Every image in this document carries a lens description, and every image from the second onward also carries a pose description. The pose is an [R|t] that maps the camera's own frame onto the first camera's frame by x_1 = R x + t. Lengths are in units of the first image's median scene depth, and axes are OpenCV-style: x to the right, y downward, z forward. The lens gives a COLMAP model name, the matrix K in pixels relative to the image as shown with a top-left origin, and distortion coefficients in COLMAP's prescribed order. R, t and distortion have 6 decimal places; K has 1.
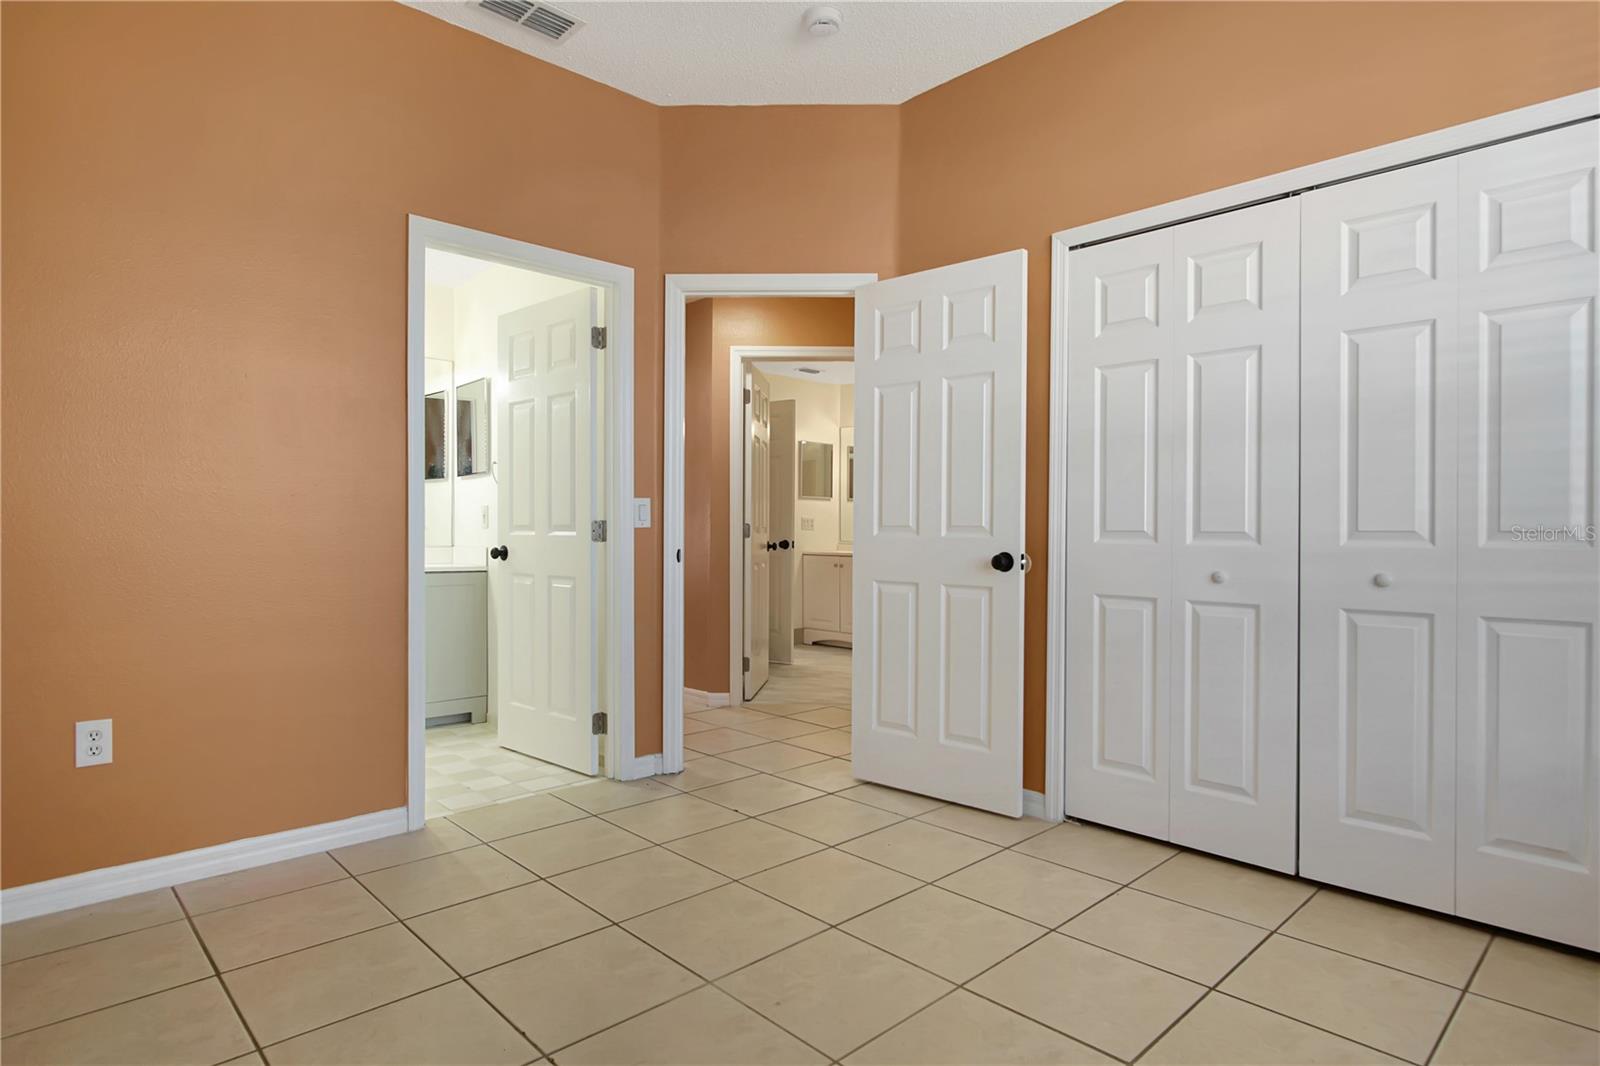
lens RADIAL K [[857.9, 0, 804.7], [0, 857.9, 531.8], [0, 0, 1]] dist [-0.004922, -0.001956]
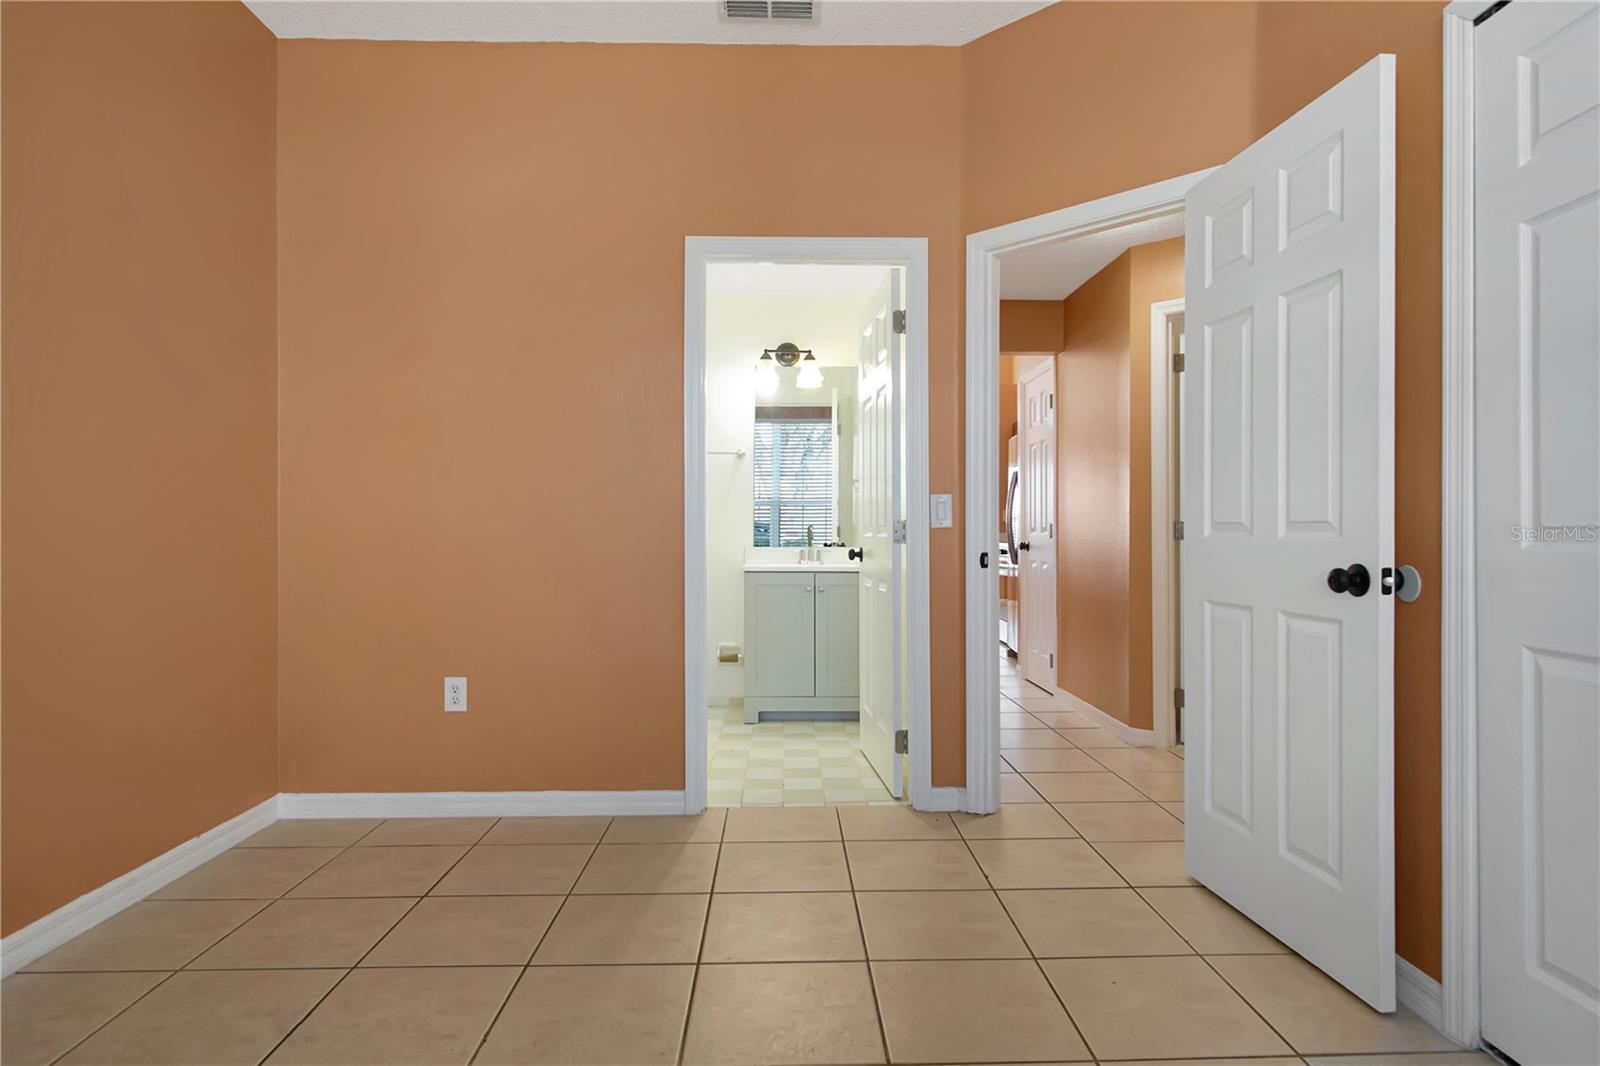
lens RADIAL K [[857.9, 0, 801.9], [0, 857.9, 530.5], [0, 0, 1]] dist [-0.004922, -0.001956]
pose [[0.746029, -0.004996, -0.665894, 0.336944], [0.002438, 0.999986, -0.004772, 0.002072], [0.665909, 0.001937, 0.746031, 0.283262]]
